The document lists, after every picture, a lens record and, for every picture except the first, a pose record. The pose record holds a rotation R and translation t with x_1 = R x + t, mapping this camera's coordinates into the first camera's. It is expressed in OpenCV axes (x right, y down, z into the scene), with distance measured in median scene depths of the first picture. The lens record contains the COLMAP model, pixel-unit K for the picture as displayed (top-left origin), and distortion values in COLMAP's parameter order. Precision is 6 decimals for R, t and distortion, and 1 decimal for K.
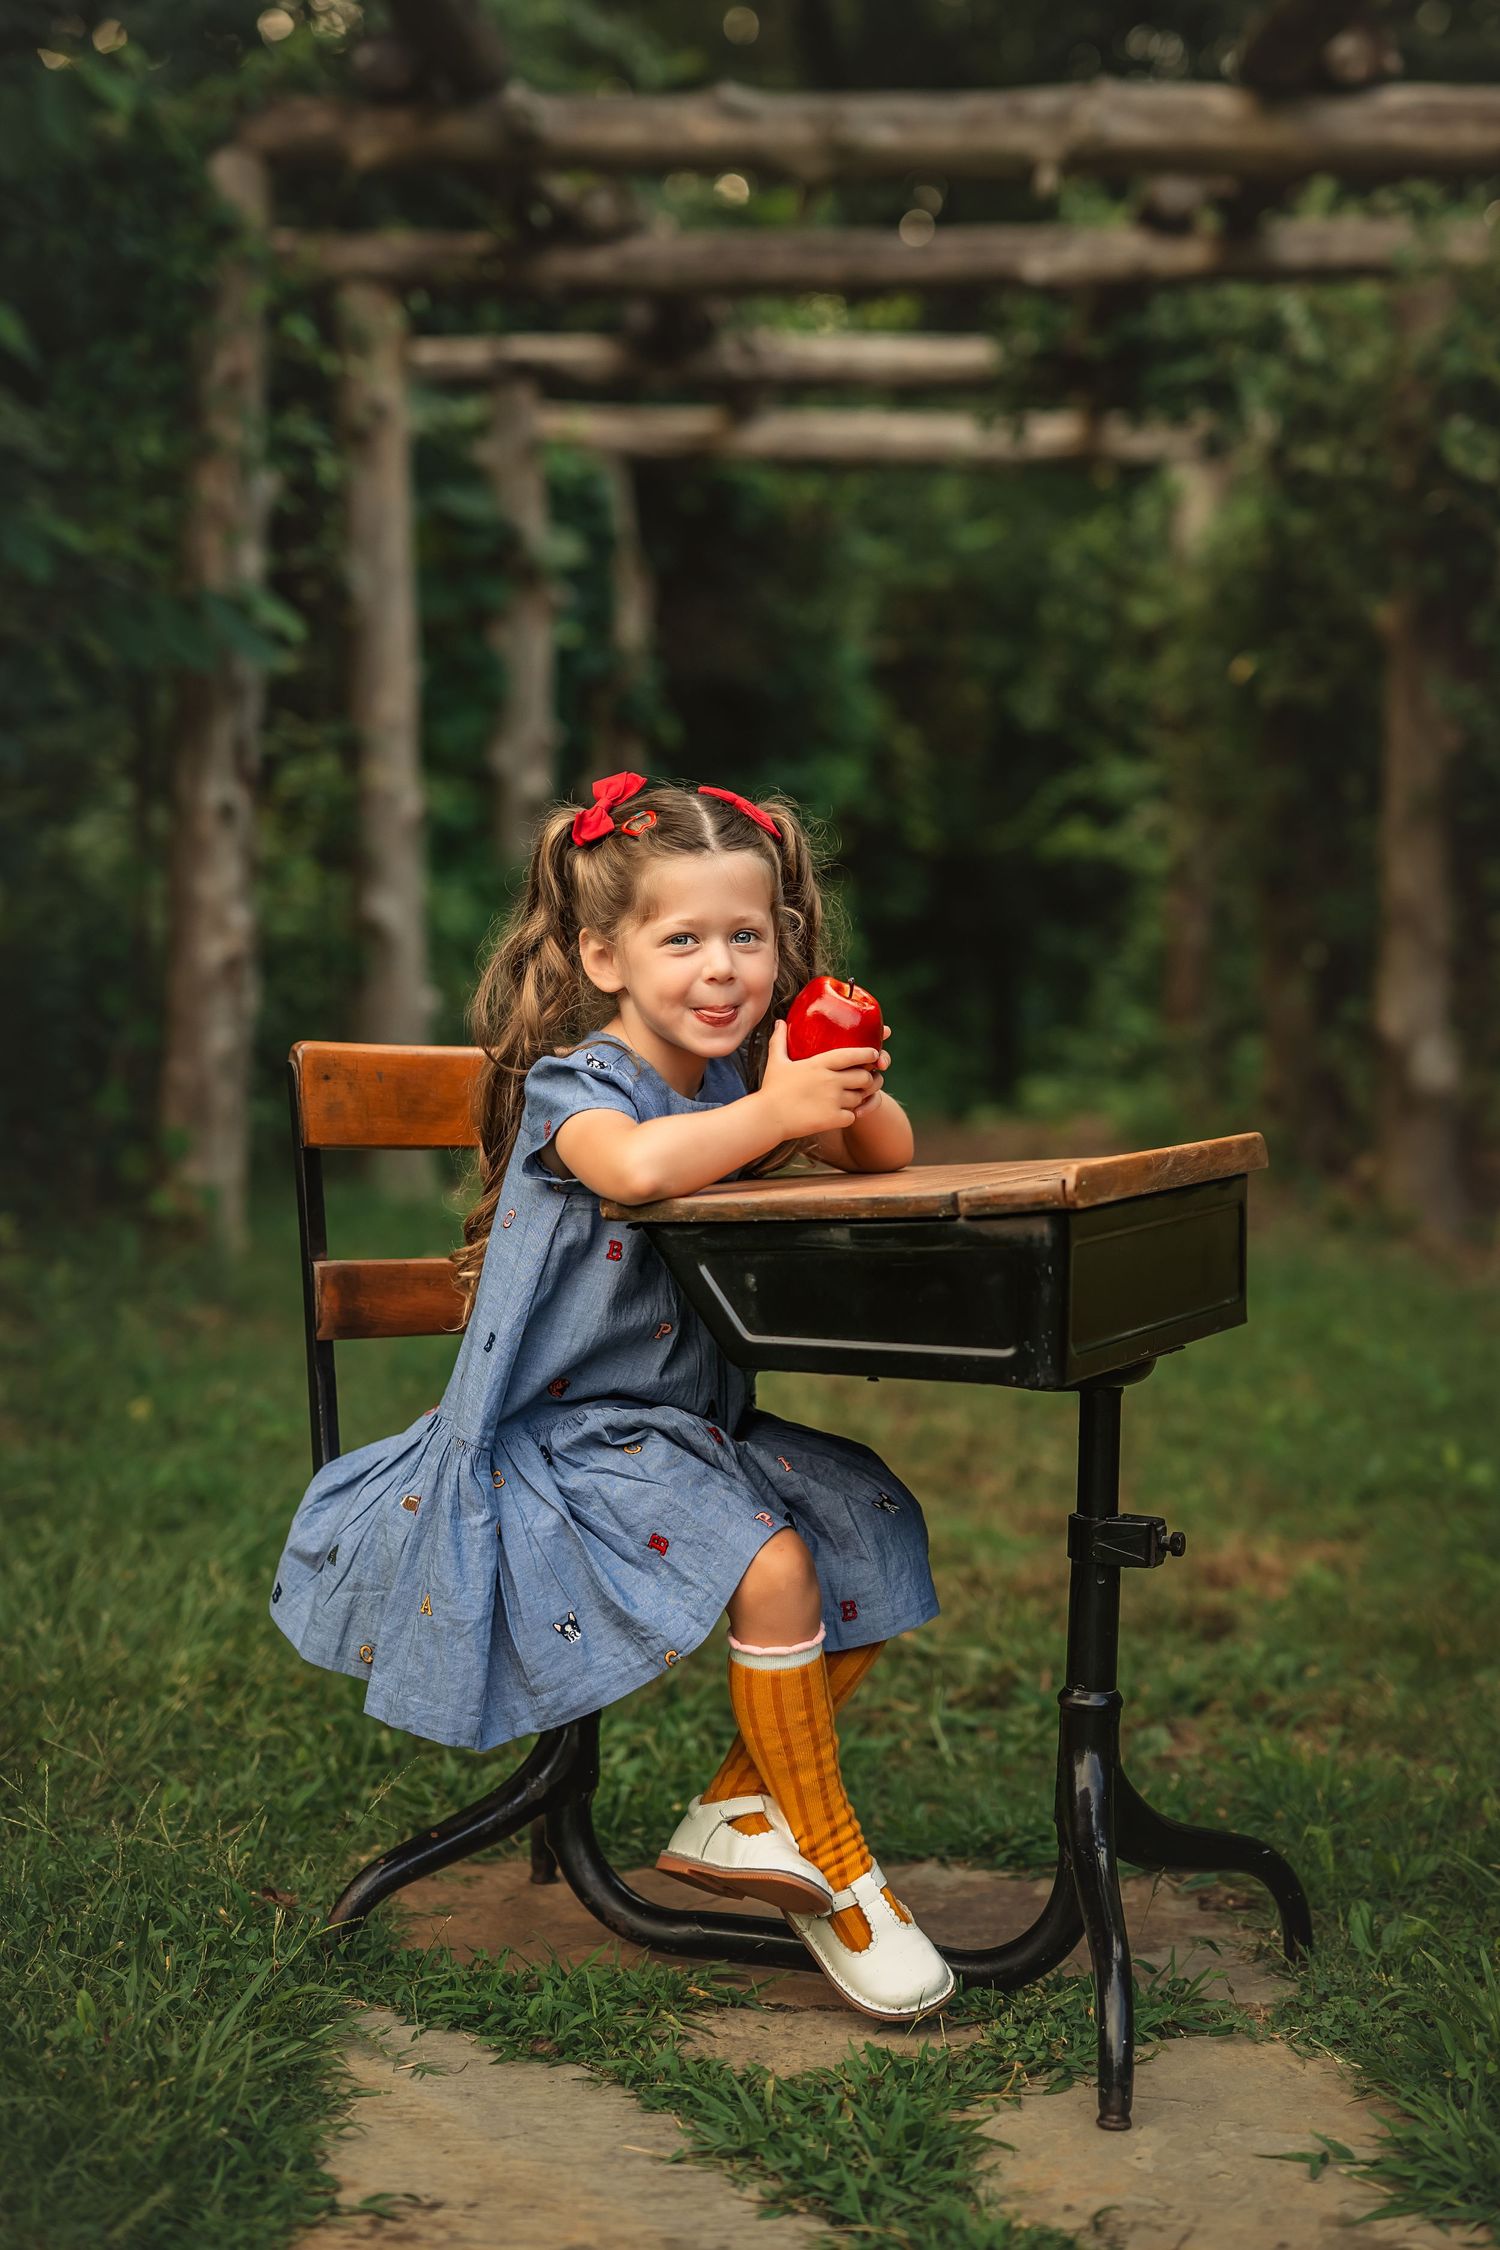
lens RADIAL K [[3873.6, 0, 774.0], [0, 3873.6, 987.1], [0, 0, 1]] dist [-0.025401, 0.113419]
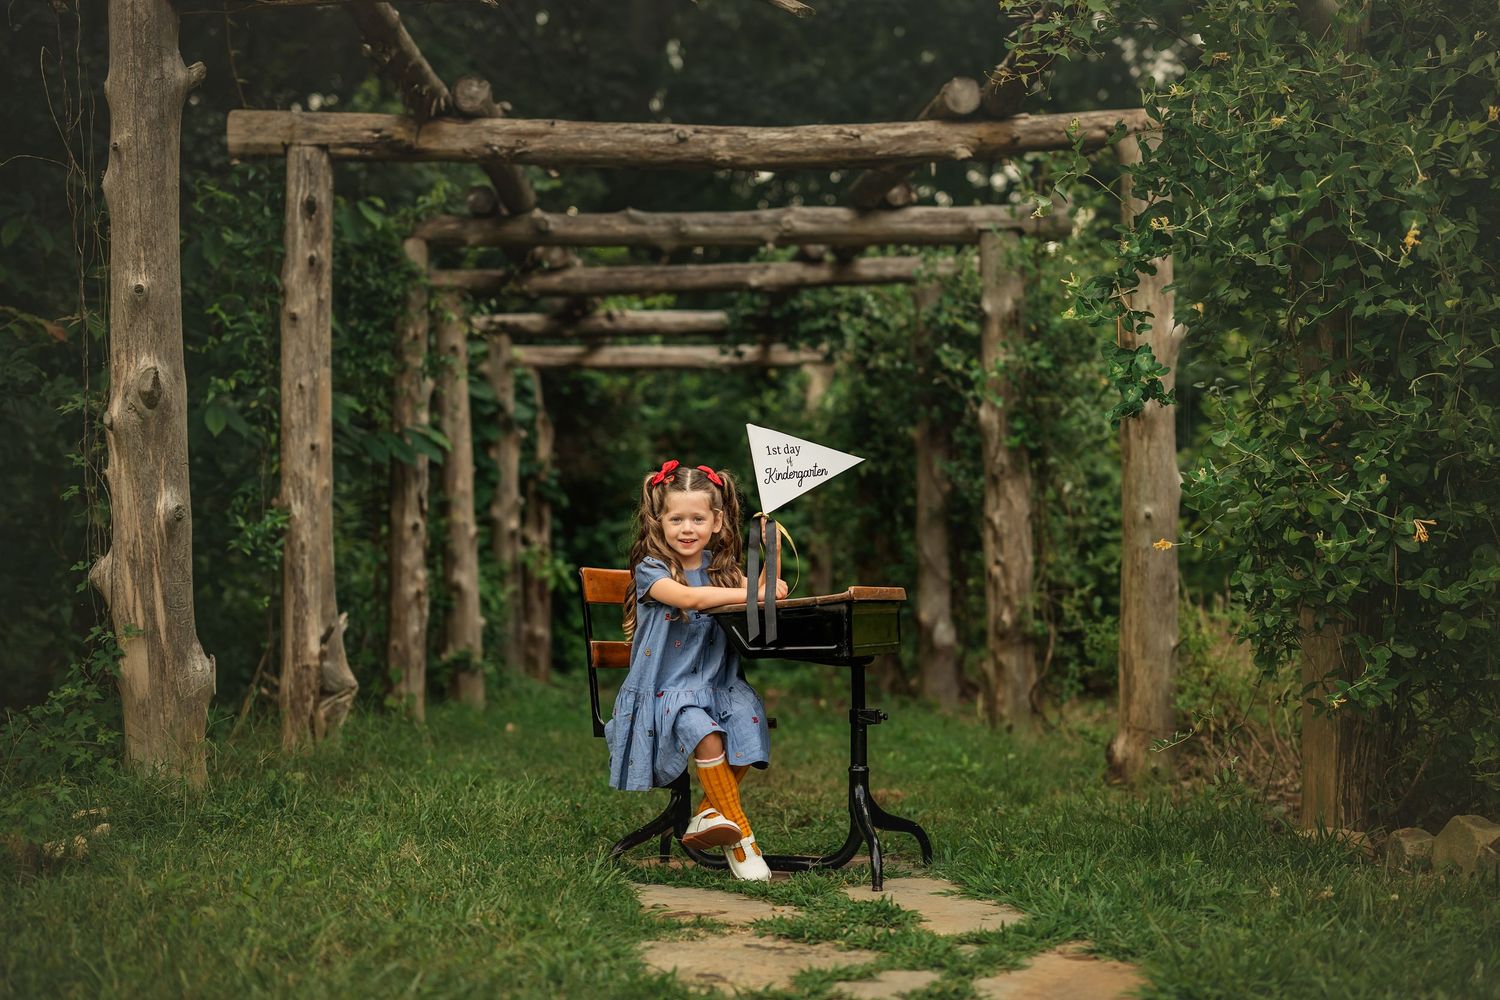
lens RADIAL K [[2143.7, 0, 745.9], [0, 2143.7, 498.2], [0, 0, 1]] dist [-0.018623, 0.089172]
pose [[0.995980, -0.025344, 0.085912, -0.111396], [0.031606, 0.996880, -0.072327, 0.068029], [-0.083811, 0.074752, 0.993674, -0.520922]]
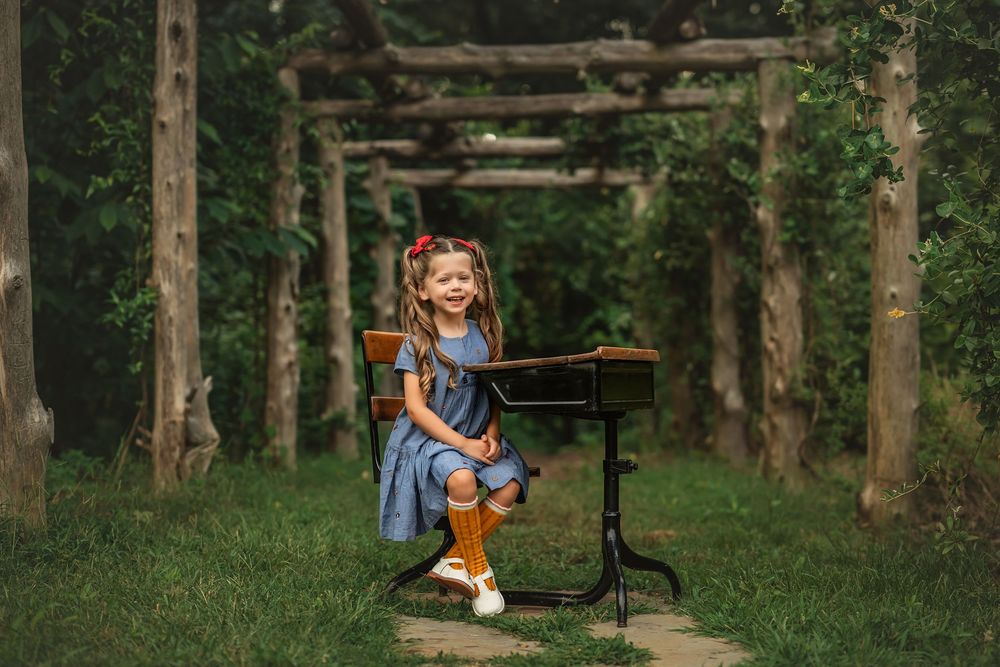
lens RADIAL K [[1645.0, 0, 541.0], [0, 1645.0, 322.4], [0, 0, 1]] dist [-0.014389, 0.055353]
pose [[0.998761, -0.023066, 0.044094, -0.028681], [0.025720, 0.997831, -0.060599, 0.077518], [-0.042601, 0.061658, 0.997188, -0.321620]]
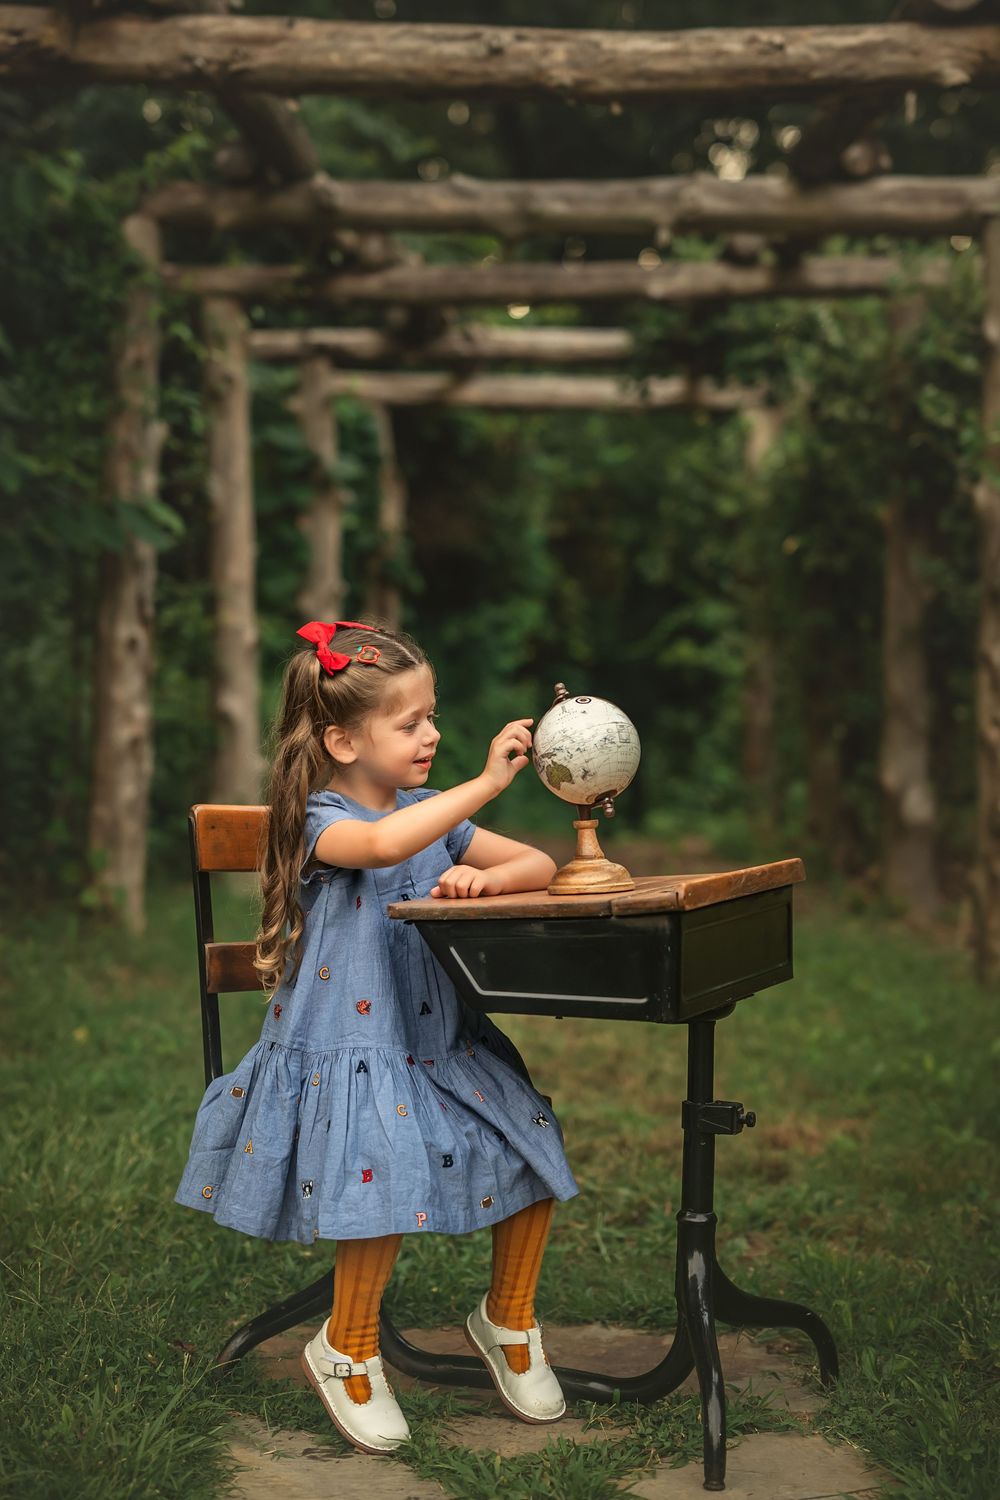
lens RADIAL K [[2580.3, 0, 504.9], [0, 2580.3, 650.2], [0, 0, 1]] dist [-0.002898, 0.056942]
pose [[0.999958, -0.001316, 0.009086, -0.005128], [0.001660, 0.999279, -0.037924, -0.006961], [-0.009029, 0.037937, 0.999239, -0.051272]]
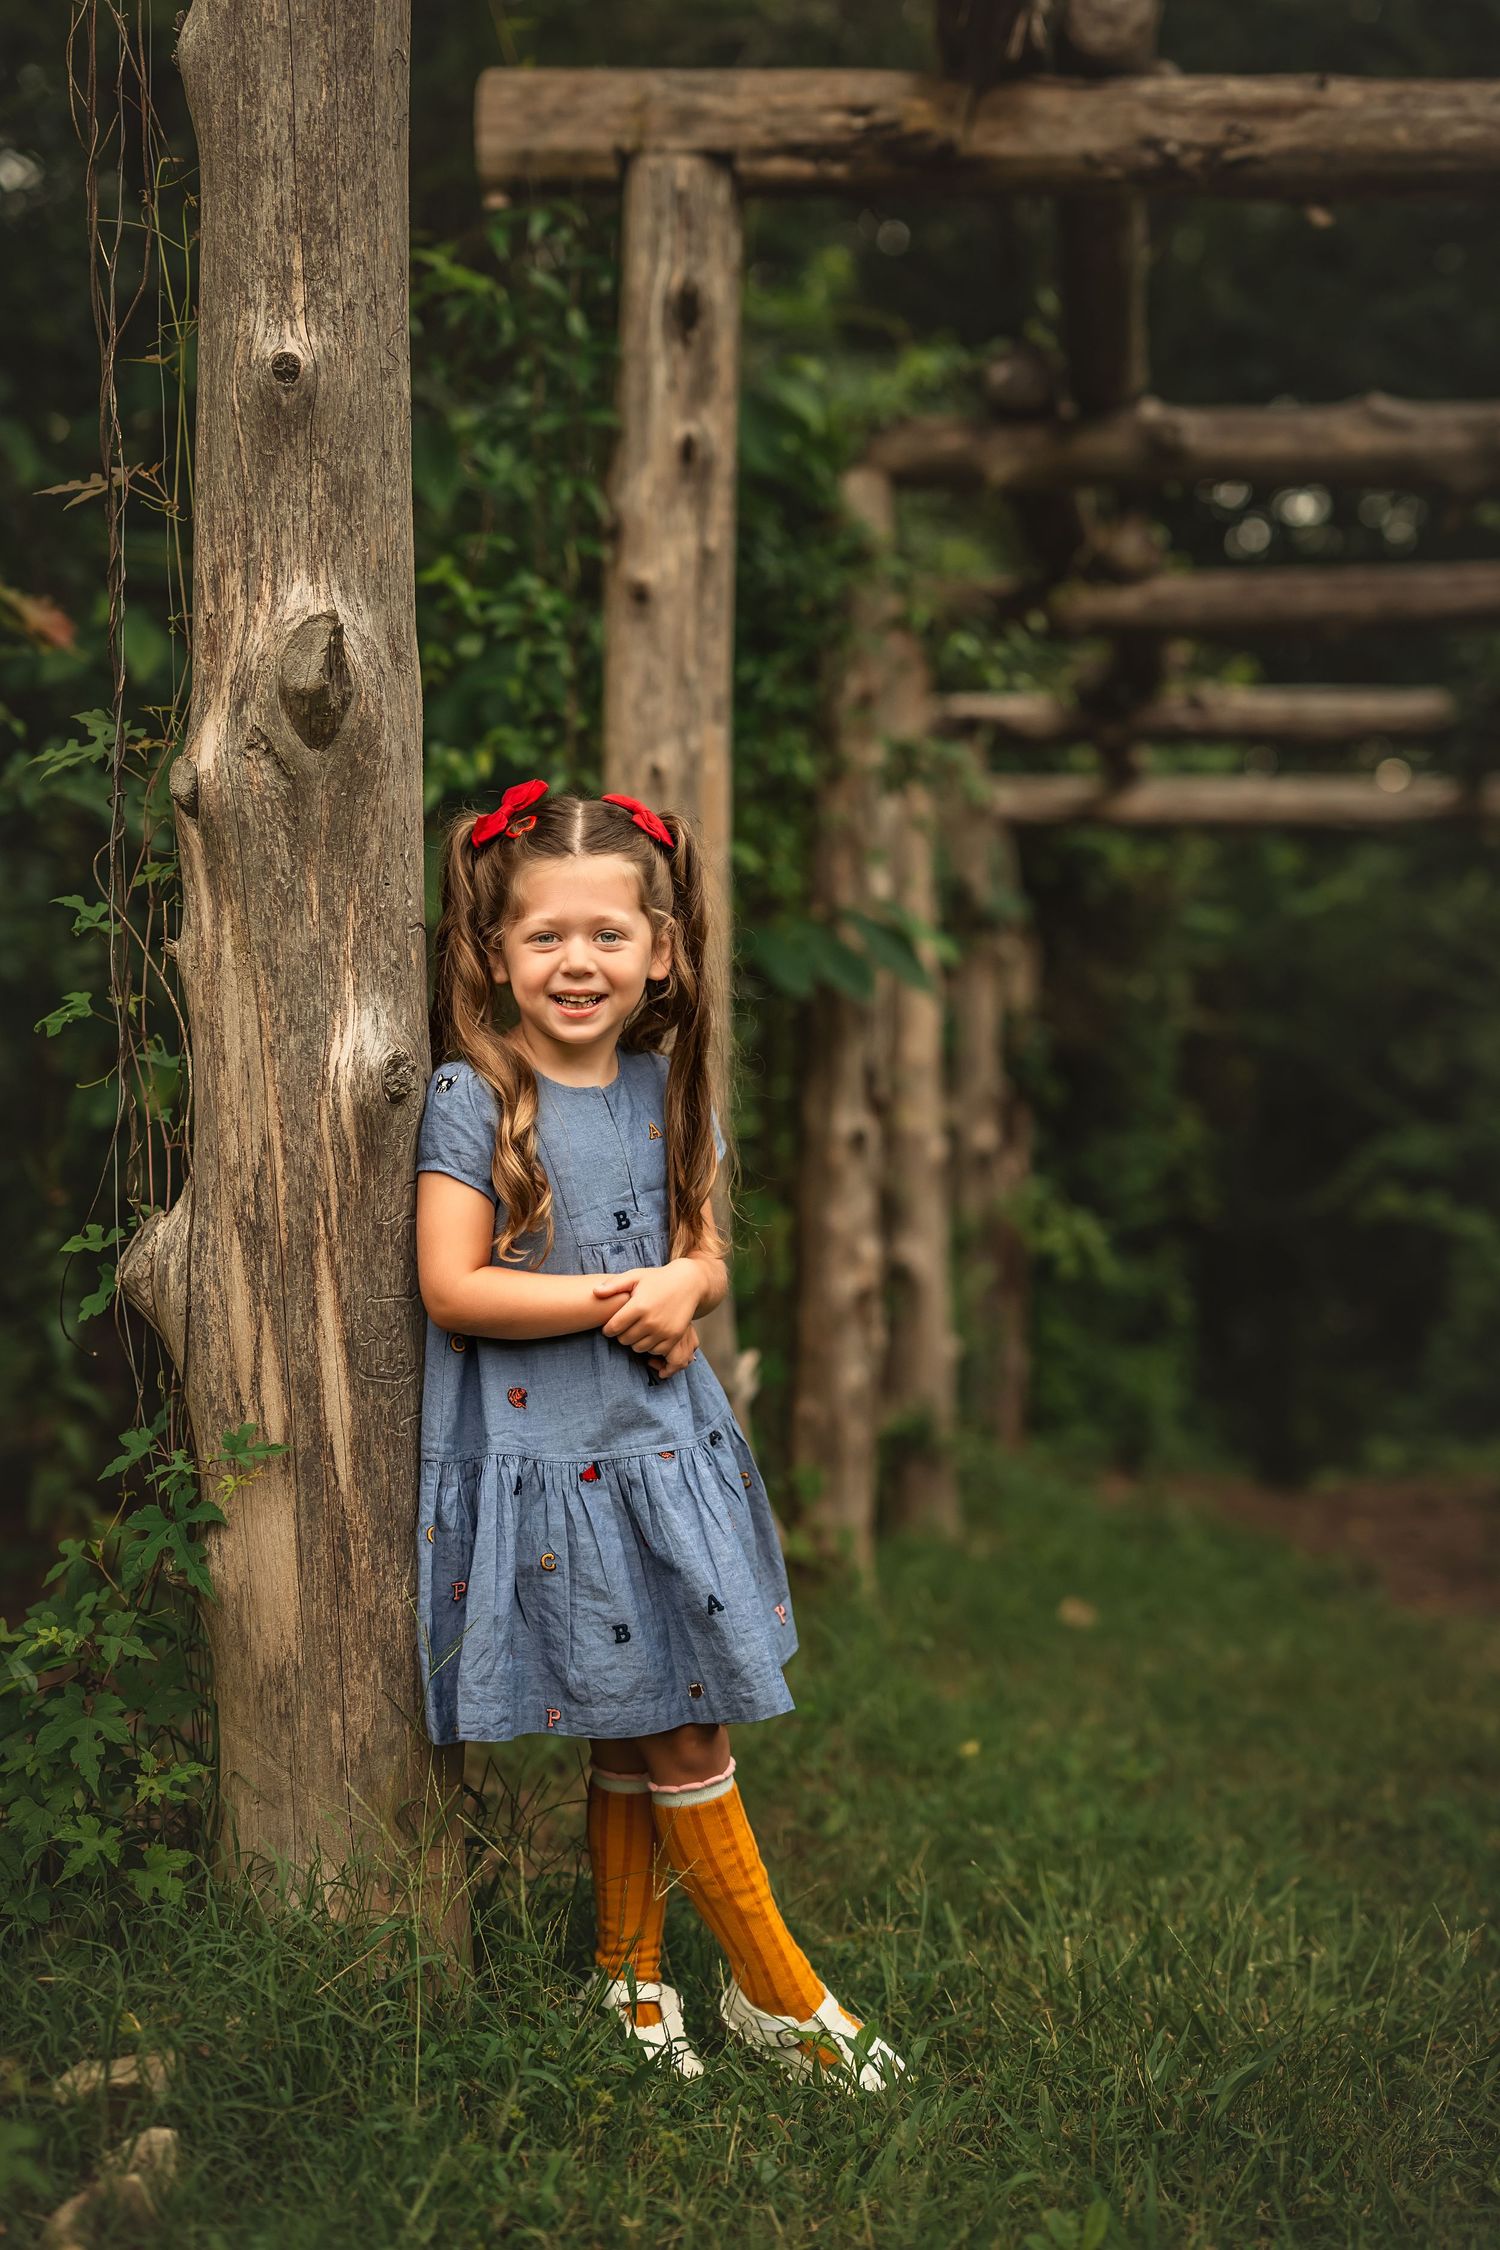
lens RADIAL K [[3701.2, 0, 843.9], [0, 3701.2, 1077.0], [0, 0, 1]] dist [-0.014389, 0.055353]
pose [[0.999771, -0.011881, -0.017775, -0.254606], [0.010414, 0.996705, -0.080437, 0.026894], [0.018673, 0.080234, 0.996601, 0.140437]]
